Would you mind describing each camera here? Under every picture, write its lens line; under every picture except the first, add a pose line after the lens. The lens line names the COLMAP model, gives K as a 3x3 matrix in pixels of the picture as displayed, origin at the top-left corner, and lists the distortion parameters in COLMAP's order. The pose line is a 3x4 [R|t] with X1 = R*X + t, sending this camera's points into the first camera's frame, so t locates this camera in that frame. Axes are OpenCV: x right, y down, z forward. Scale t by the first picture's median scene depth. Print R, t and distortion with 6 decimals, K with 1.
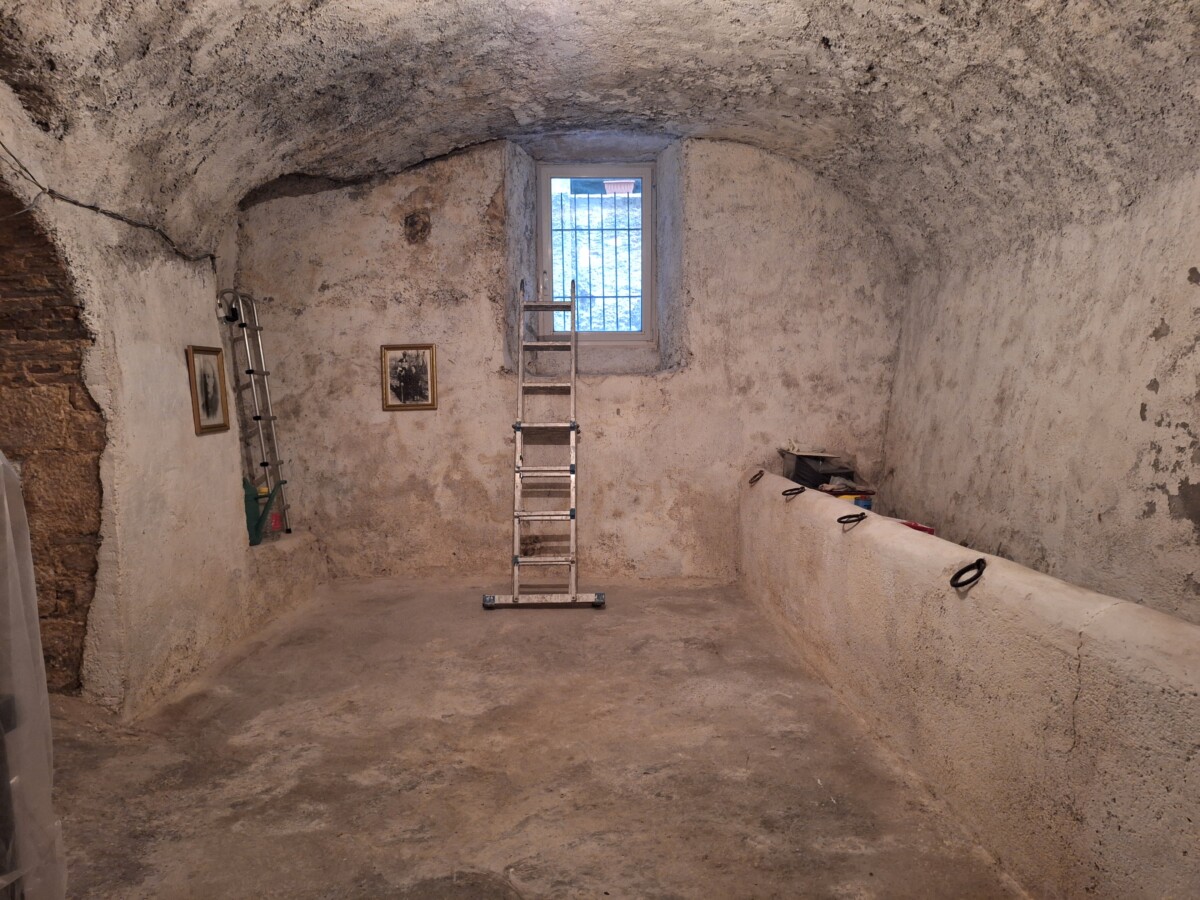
lens RADIAL K [[820.4, 0, 601.2], [0, 820.4, 447.1], [0, 0, 1]] dist [0.013322, -0.011809]
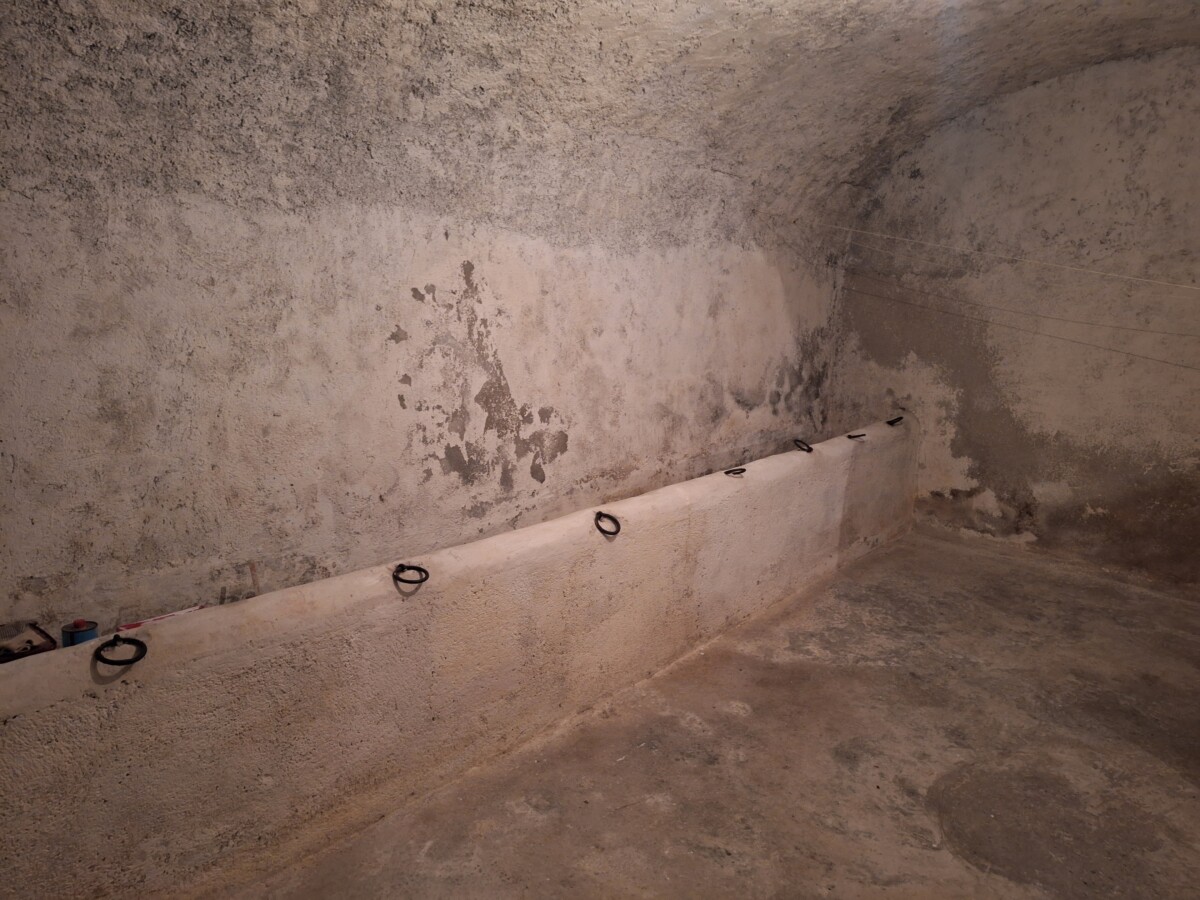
lens RADIAL K [[820.4, 0, 602.7], [0, 820.4, 459.1], [0, 0, 1]] dist [0.013322, -0.011809]
pose [[-0.698966, -0.133960, 0.702496, -0.422971], [0.042850, 0.972690, 0.228118, -0.227437], [-0.713870, 0.189549, -0.674137, 1.641506]]
